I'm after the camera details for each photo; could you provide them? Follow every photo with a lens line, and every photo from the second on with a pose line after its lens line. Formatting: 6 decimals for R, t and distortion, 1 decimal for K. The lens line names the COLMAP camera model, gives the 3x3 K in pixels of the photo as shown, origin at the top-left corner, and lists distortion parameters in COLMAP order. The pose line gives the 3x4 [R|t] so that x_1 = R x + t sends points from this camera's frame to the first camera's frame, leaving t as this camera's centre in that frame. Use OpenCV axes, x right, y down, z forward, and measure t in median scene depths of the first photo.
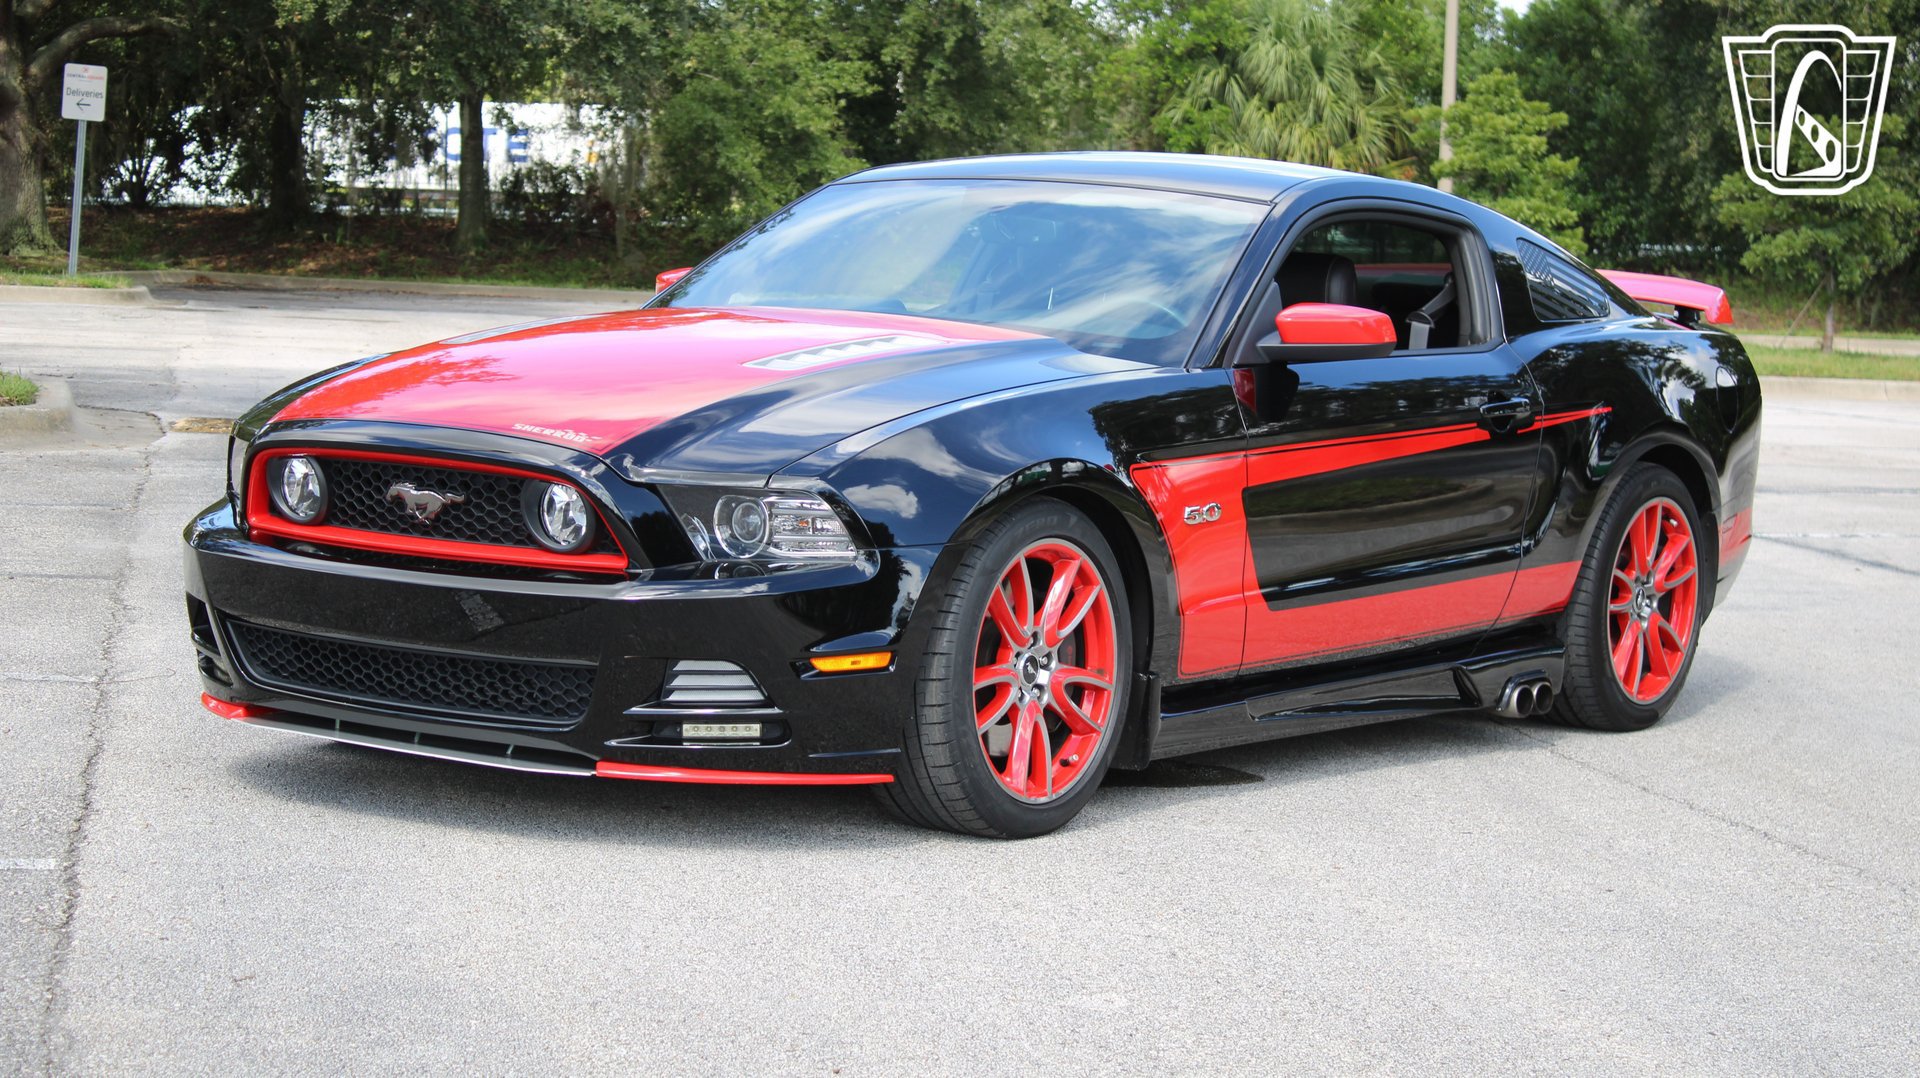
lens RADIAL K [[4077.6, 0, 965.6], [0, 4077.6, 527.7], [0, 0, 1]] dist [0.027598, 0.000000]
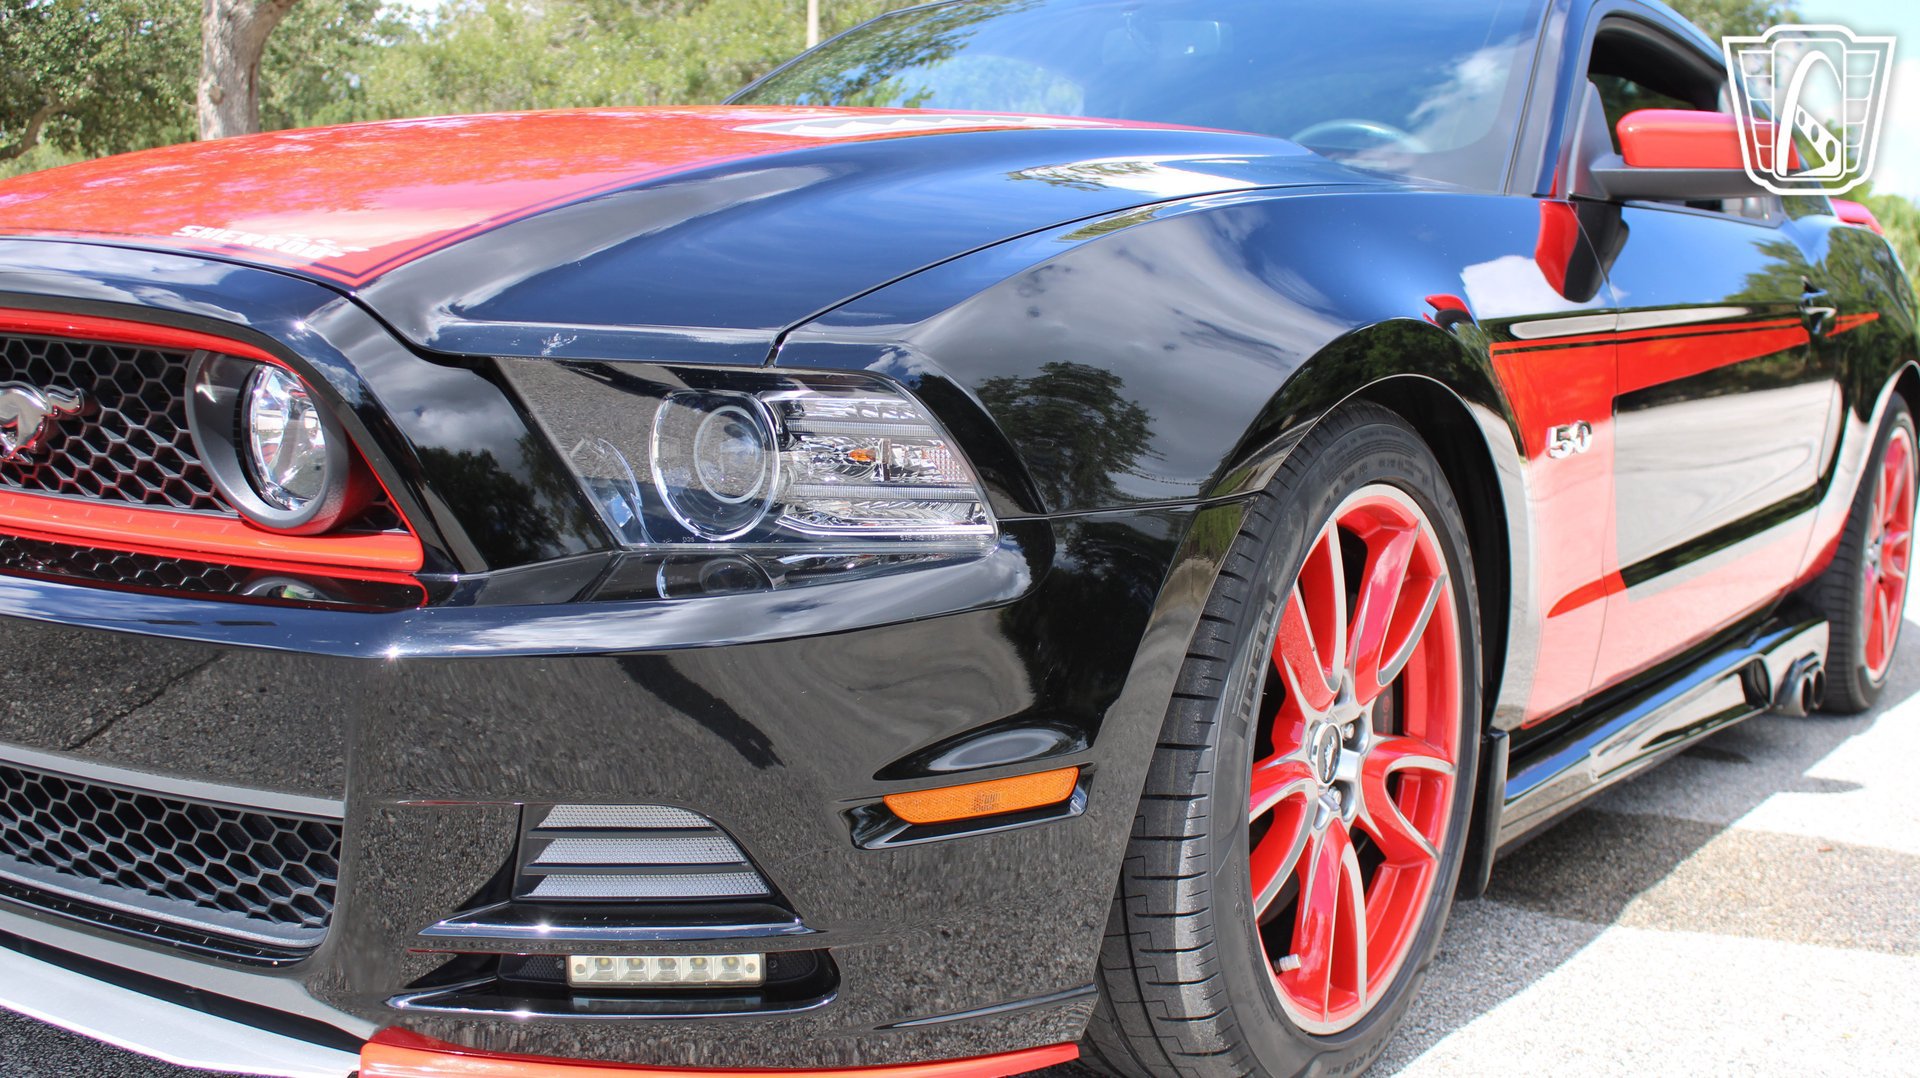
lens RADIAL K [[2003.5, 0, 960.8], [0, 2003.5, 544.7], [0, 0, 1]] dist [-0.016193, 0.000000]
pose [[0.999948, -0.006551, 0.007870, -0.031125], [0.006268, 0.999352, 0.035453, 0.000766], [-0.008097, -0.035401, 0.999340, 0.785748]]
